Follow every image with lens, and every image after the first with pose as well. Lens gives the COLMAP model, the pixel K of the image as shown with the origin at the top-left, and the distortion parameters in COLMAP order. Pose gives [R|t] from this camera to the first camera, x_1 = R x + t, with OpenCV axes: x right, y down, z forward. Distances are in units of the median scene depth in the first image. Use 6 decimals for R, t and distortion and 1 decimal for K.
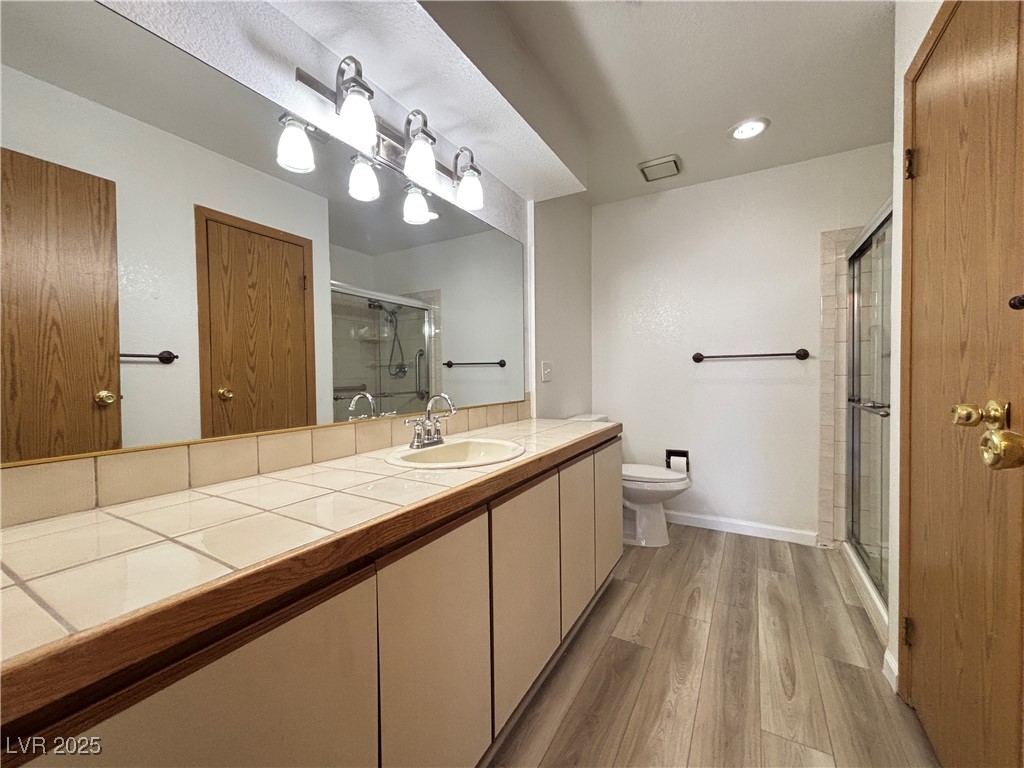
lens RADIAL K [[414.7, 0, 512.0], [0, 414.7, 384.0], [0, 0, 1]] dist [0.008319, 0.000104]
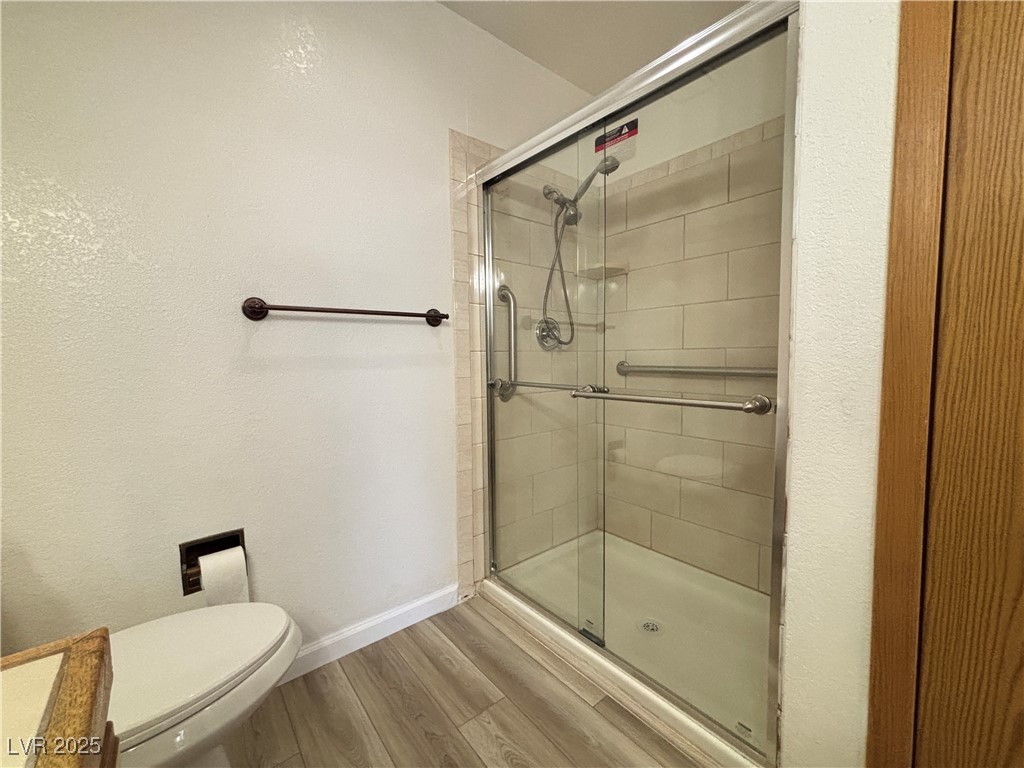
lens RADIAL K [[406.1, 0, 512.0], [0, 406.1, 384.0], [0, 0, 1]] dist [-0.000075, -0.000026]
pose [[0.339526, -0.055515, 0.938957, 0.162761], [0.026608, 0.998424, 0.049409, 0.002427], [-0.940220, 0.008208, 0.340468, 0.711925]]
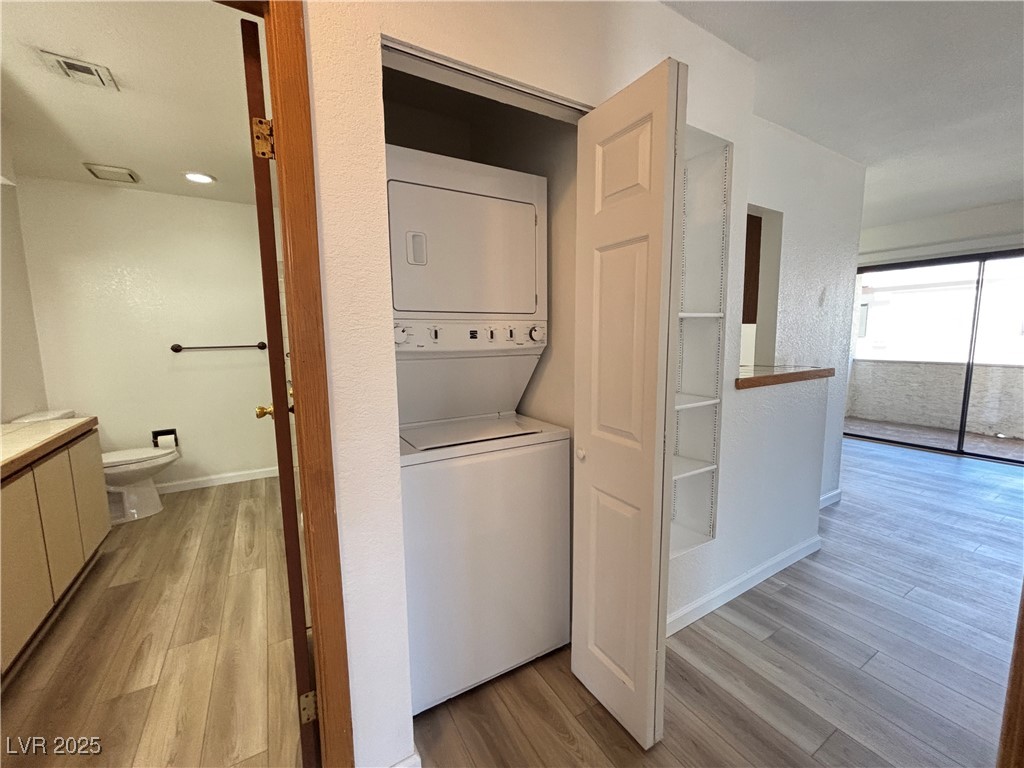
lens RADIAL K [[414.7, 0, 512.0], [0, 414.7, 384.0], [0, 0, 1]] dist [0.008319, 0.000104]
pose [[0.486021, -0.103266, 0.867825, -0.140390], [0.026191, 0.994270, 0.103644, -0.071354], [-0.873555, -0.027644, 0.485940, -0.458847]]
